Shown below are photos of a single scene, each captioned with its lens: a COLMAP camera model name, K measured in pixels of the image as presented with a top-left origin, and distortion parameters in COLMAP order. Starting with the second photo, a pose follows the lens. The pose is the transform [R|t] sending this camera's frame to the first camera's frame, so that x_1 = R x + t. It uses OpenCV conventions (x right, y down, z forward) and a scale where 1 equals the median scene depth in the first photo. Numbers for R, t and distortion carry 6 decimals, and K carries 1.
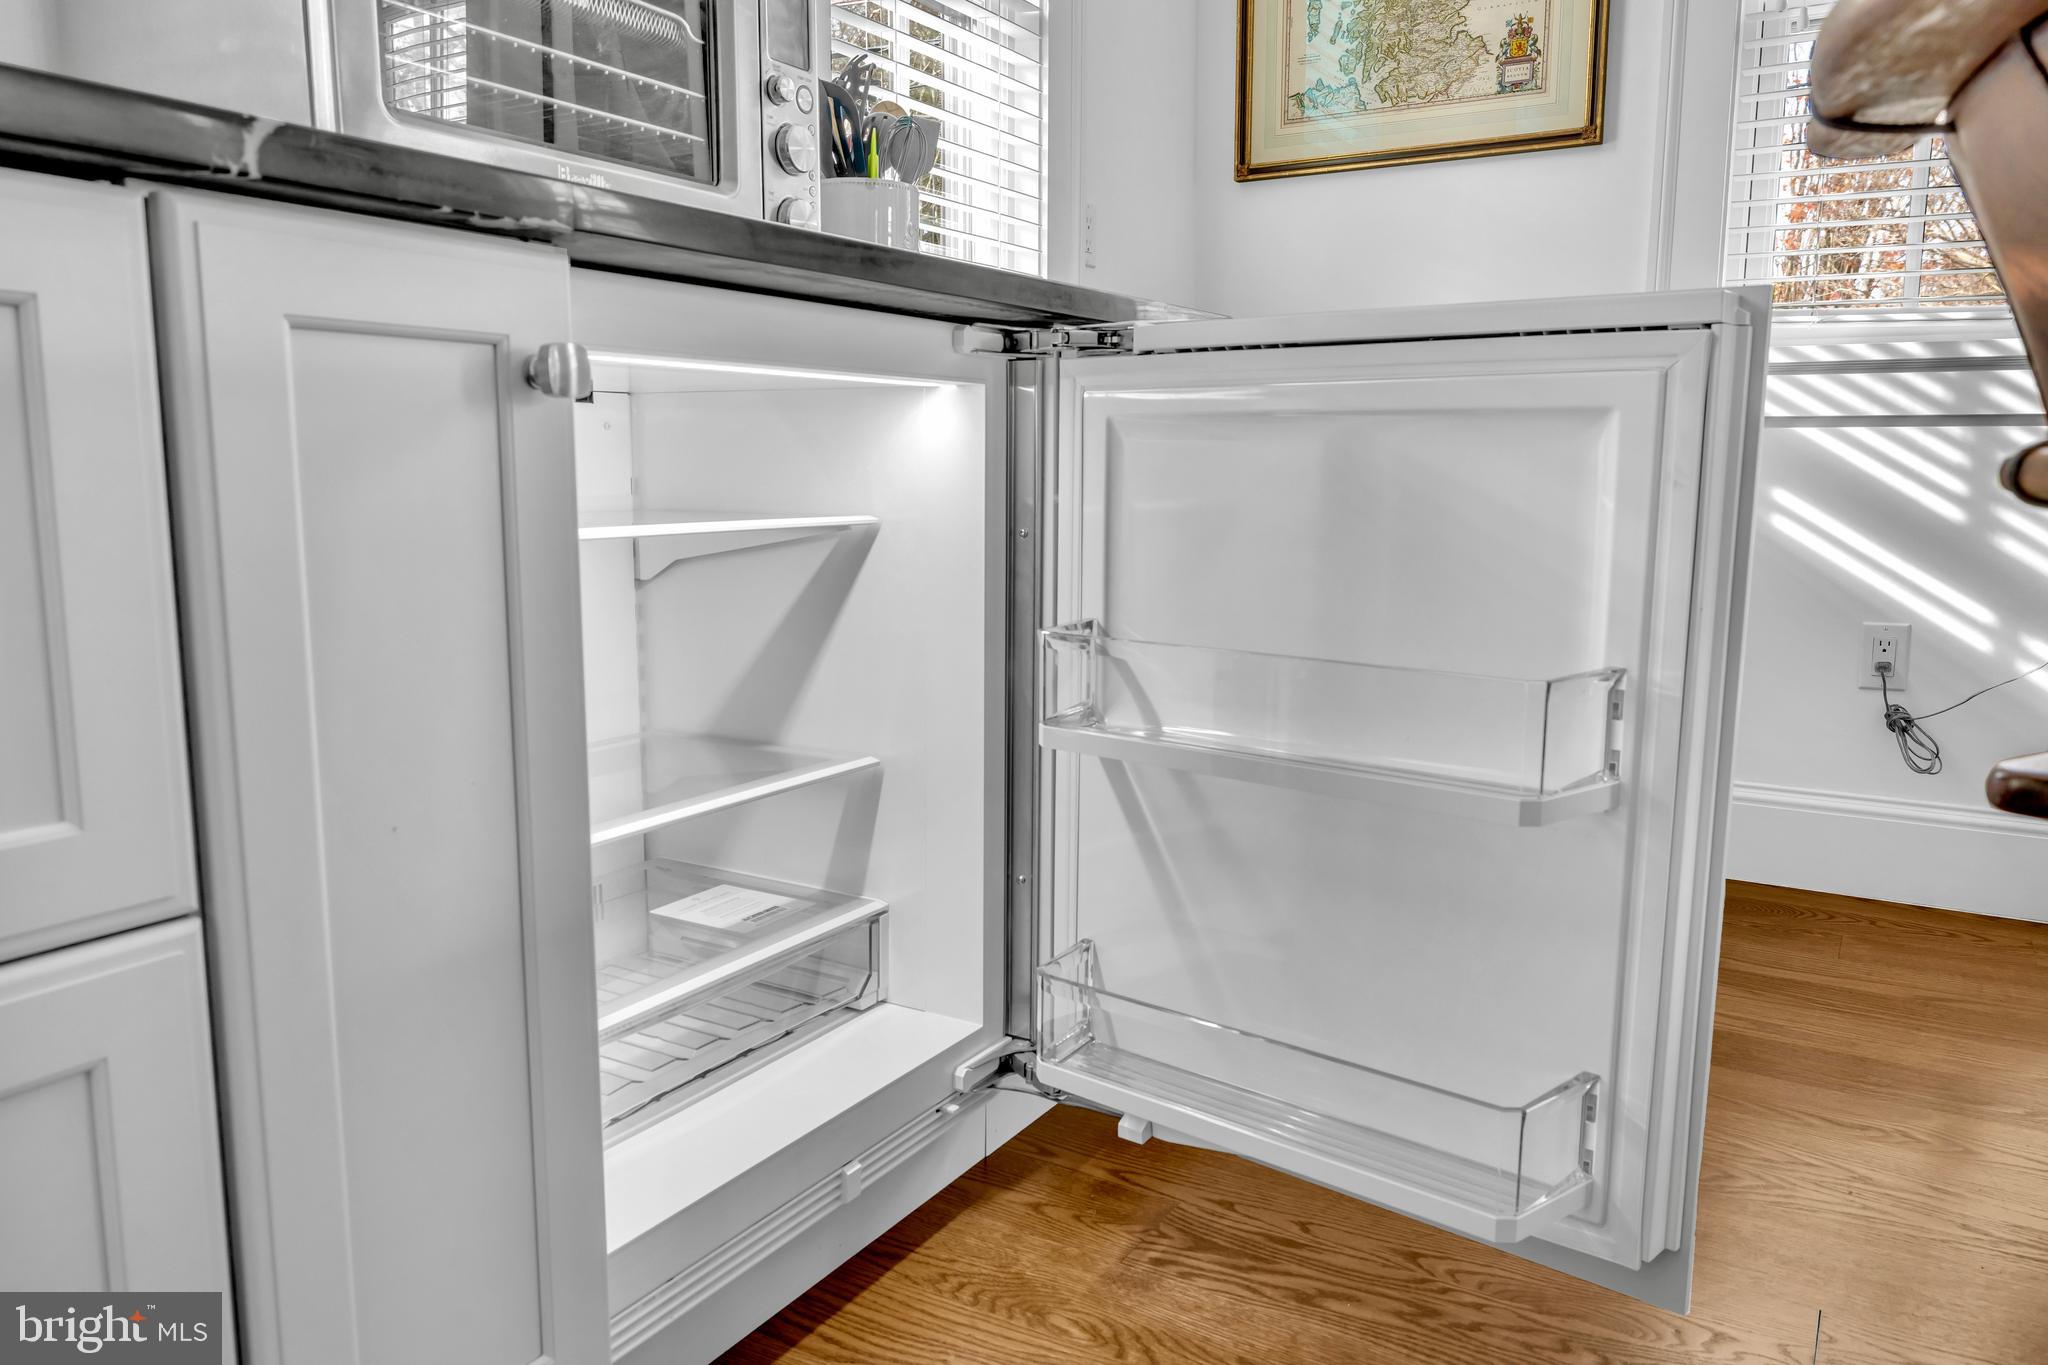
lens RADIAL K [[1481.8, 0, 1024.0], [0, 1481.8, 682.5], [0, 0, 1]] dist [-0.073601, 0.147379]
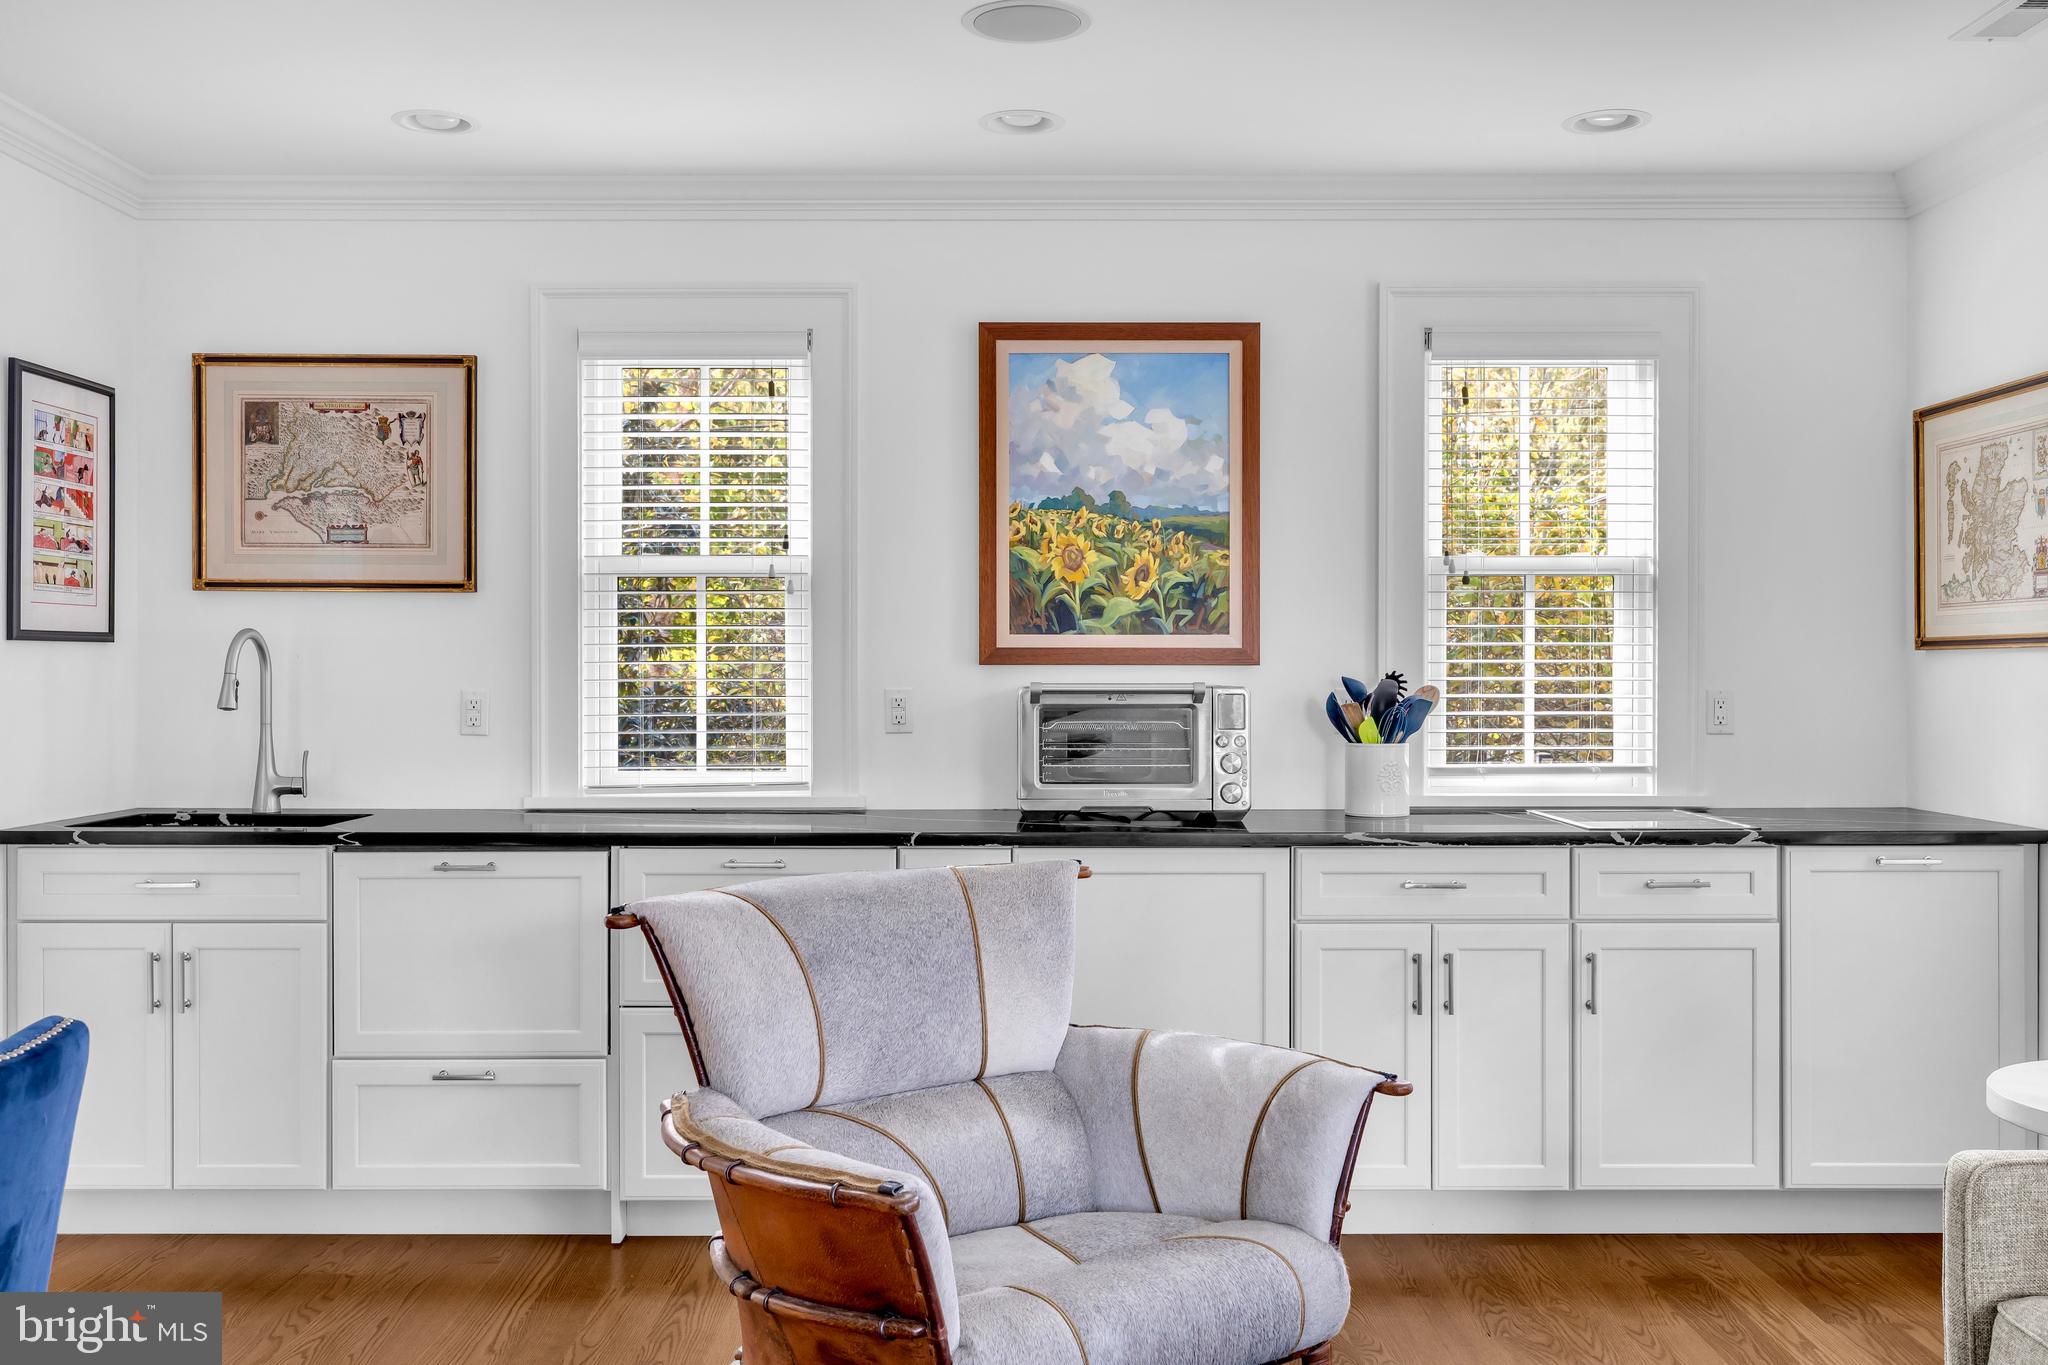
lens RADIAL K [[1861.8, 0, 1024.0], [0, 1861.8, 682.5], [0, 0, 1]] dist [-0.004037, -0.006494]
pose [[0.524410, 0.002593, -0.851462, 1.188886], [-0.126076, 0.989209, -0.074636, -0.119218], [0.842080, 0.146489, 0.519078, -0.463608]]
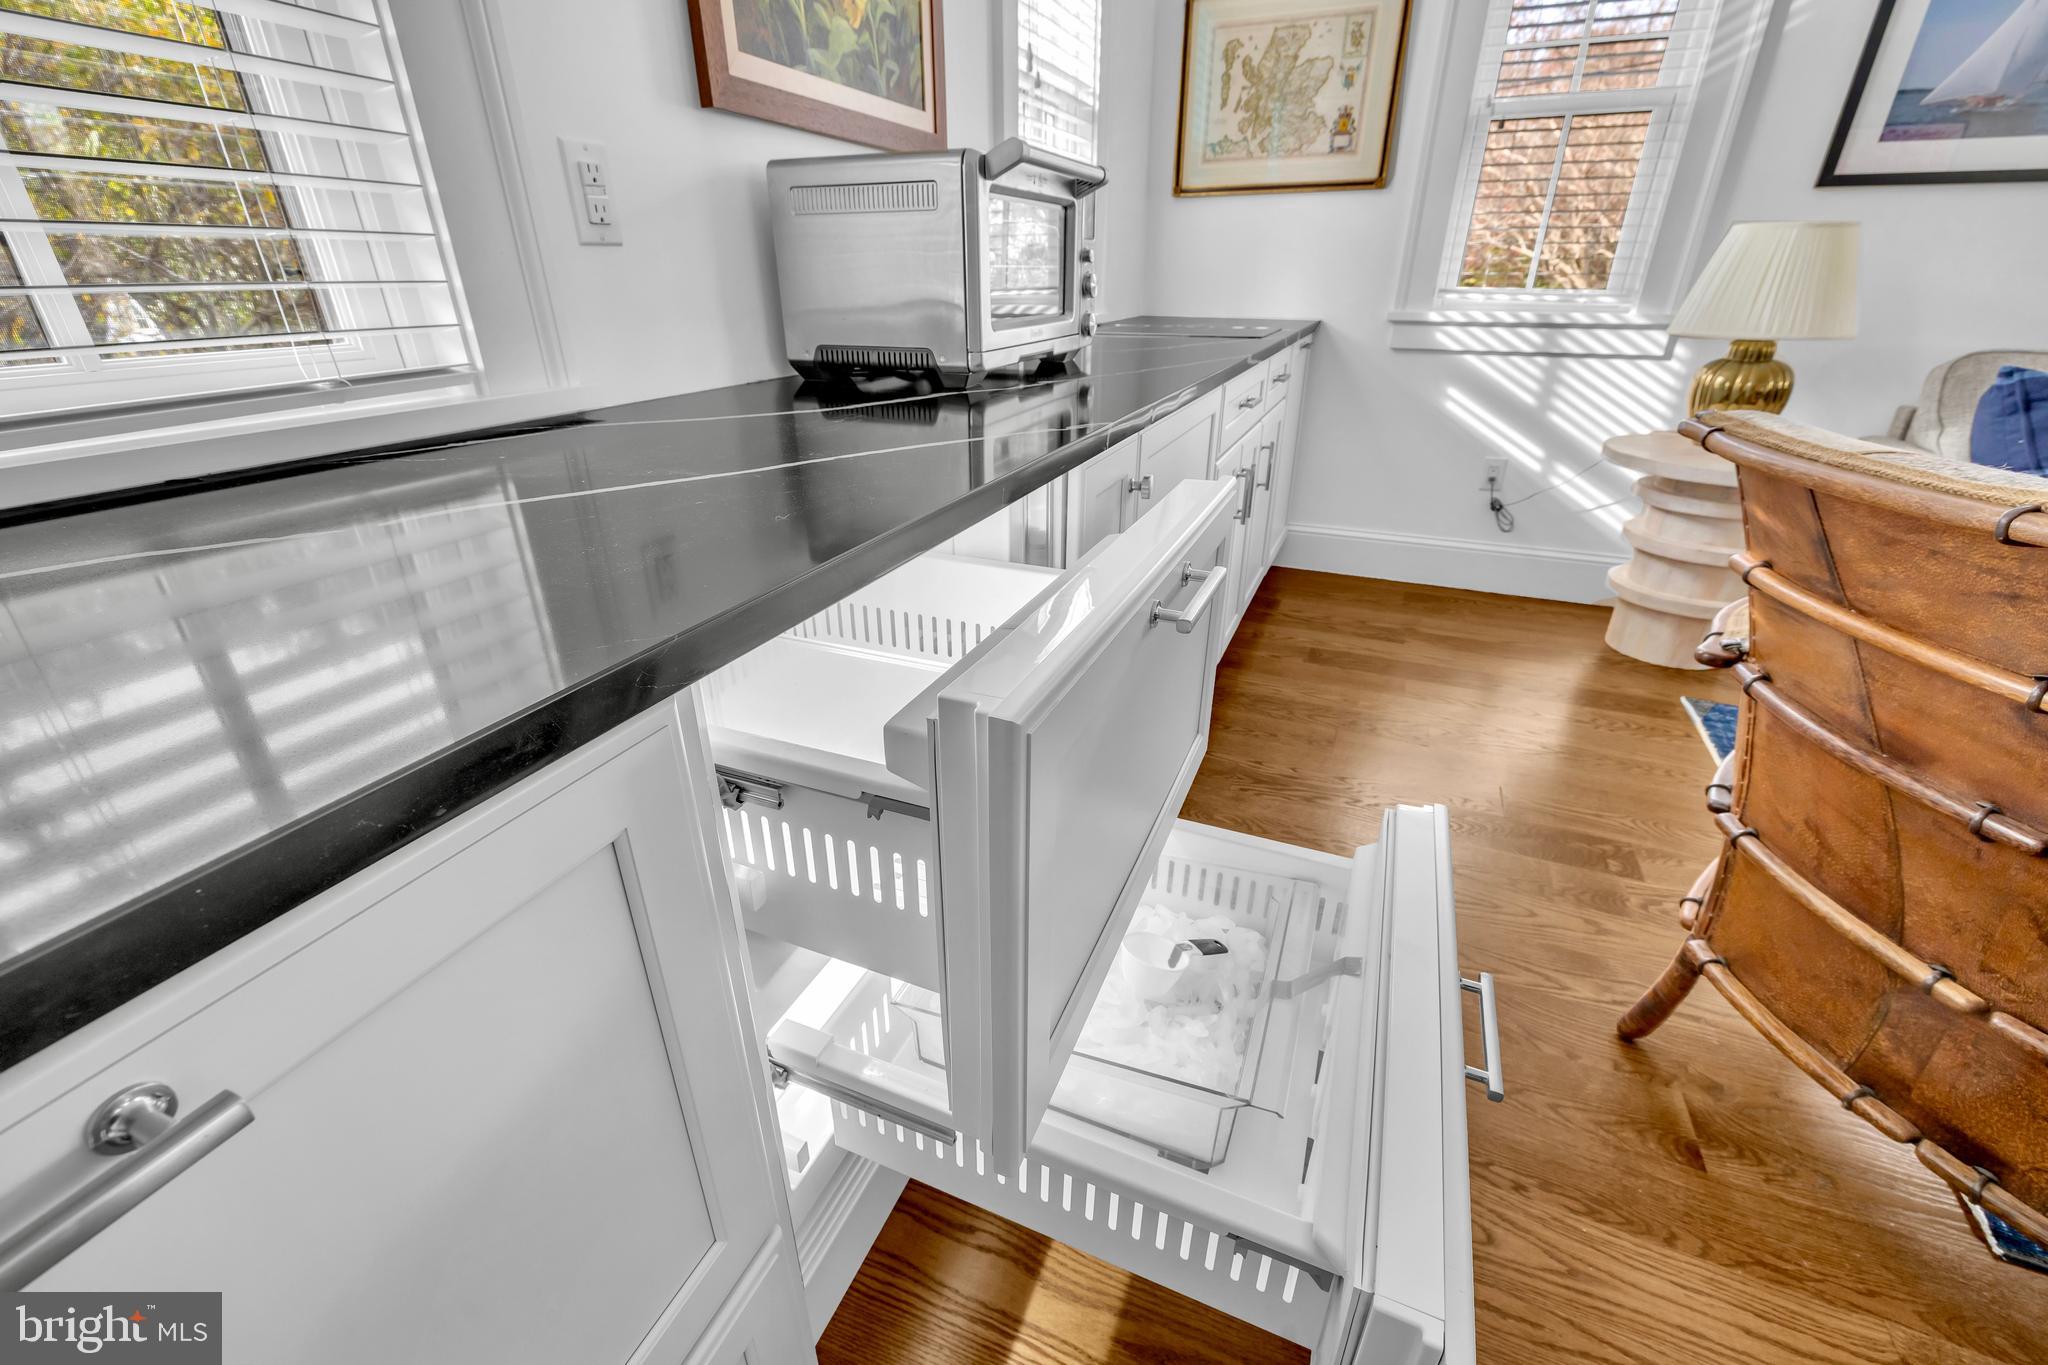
lens RADIAL K [[856.0, 0, 1018.8], [0, 856.0, 678.7], [0, 0, 1]] dist [-0.000430, 0.000020]
pose [[0.989849, -0.066644, 0.125533, -0.228019], [0.027560, 0.956488, 0.290467, -0.103120], [-0.139429, -0.284058, 0.948615, -0.119752]]
